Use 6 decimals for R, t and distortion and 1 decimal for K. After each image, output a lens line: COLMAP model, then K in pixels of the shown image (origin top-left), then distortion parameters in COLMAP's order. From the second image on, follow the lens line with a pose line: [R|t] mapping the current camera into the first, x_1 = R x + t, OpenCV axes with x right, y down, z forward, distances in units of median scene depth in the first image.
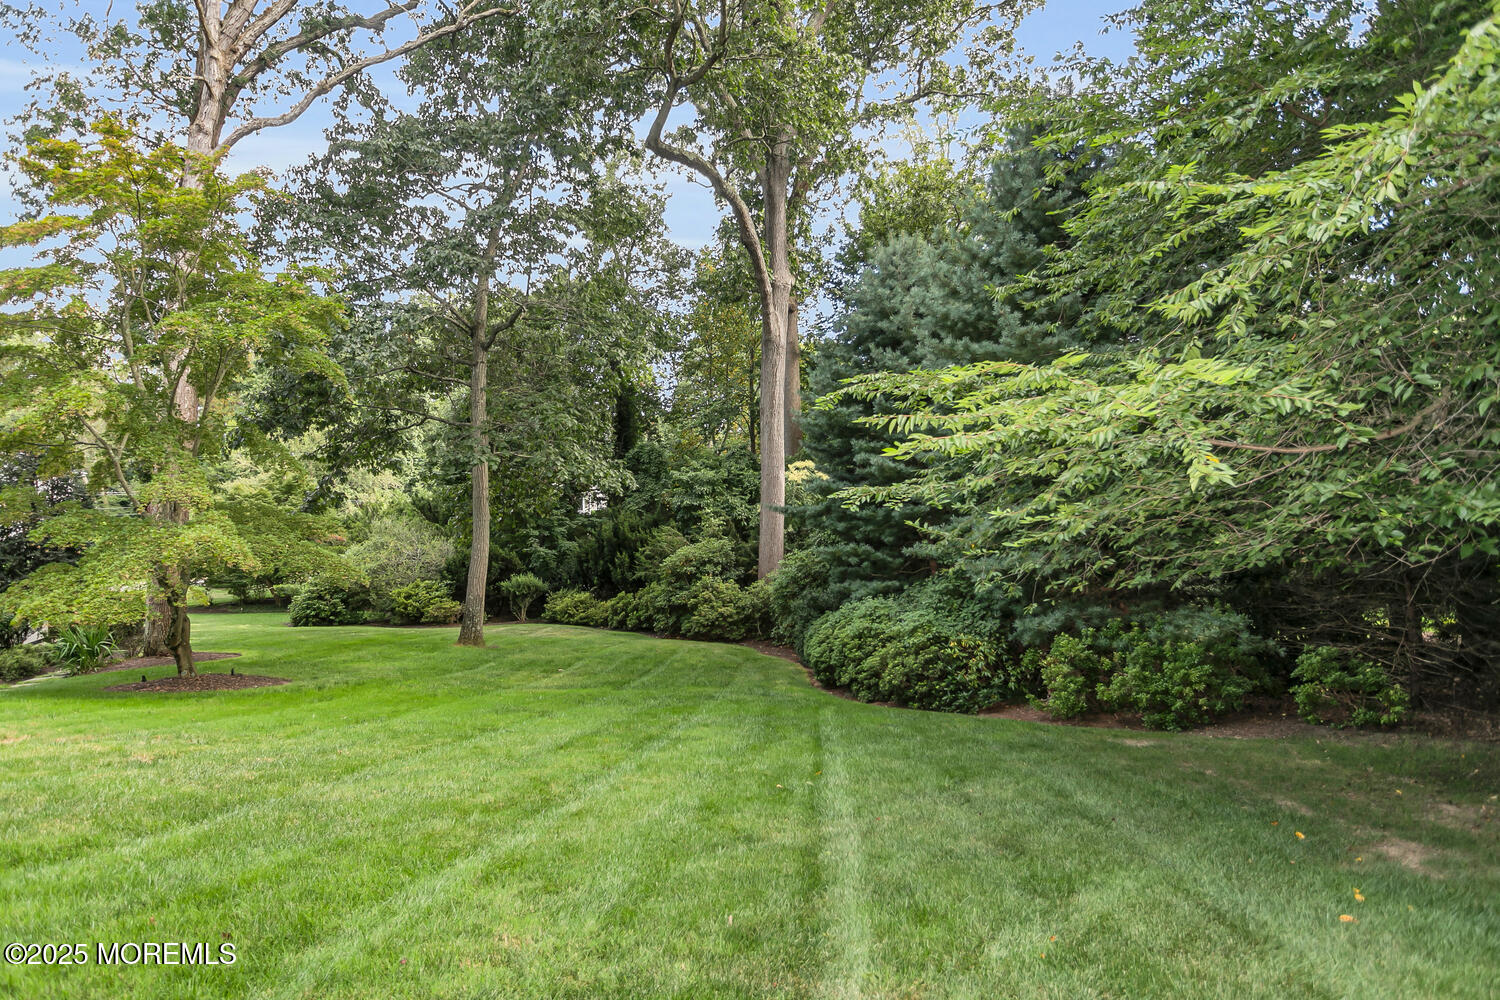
lens RADIAL K [[641.7, 0, 742.2], [0, 641.7, 498.5], [0, 0, 1]] dist [0.000226, 0.000094]
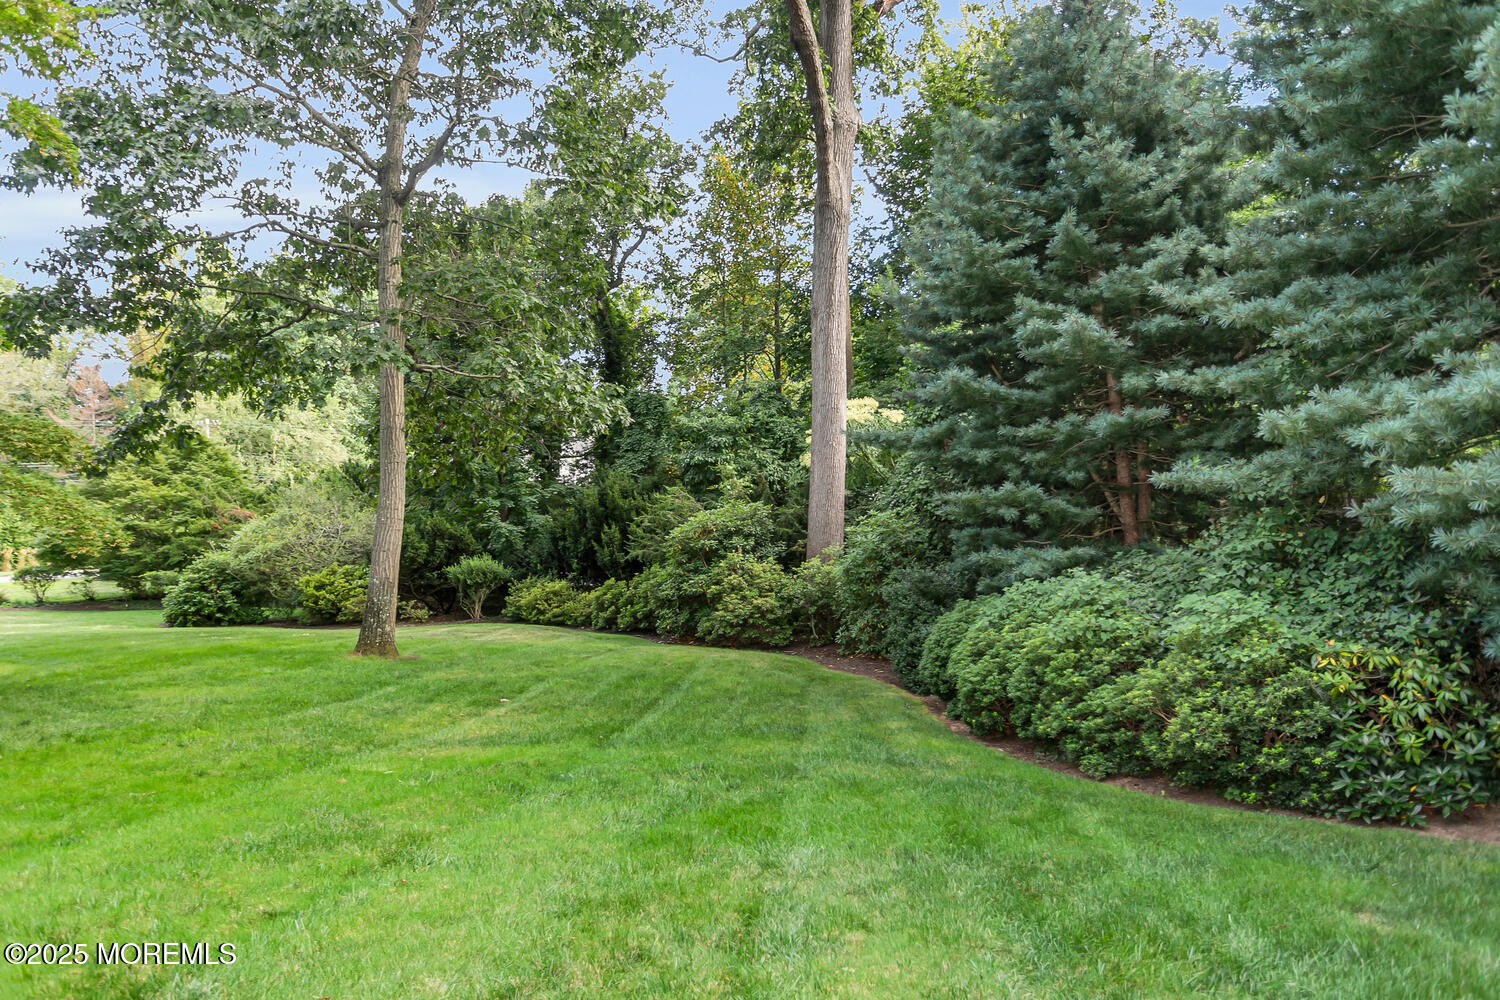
lens RADIAL K [[721.5, 0, 746.6], [0, 721.5, 490.2], [0, 0, 1]] dist [0.002477, 0.000459]
pose [[1.000000, -0.000405, -0.000514, -0.038138], [0.000410, 0.999961, 0.008833, 0.043331], [0.000511, -0.008834, 0.999961, 0.212197]]
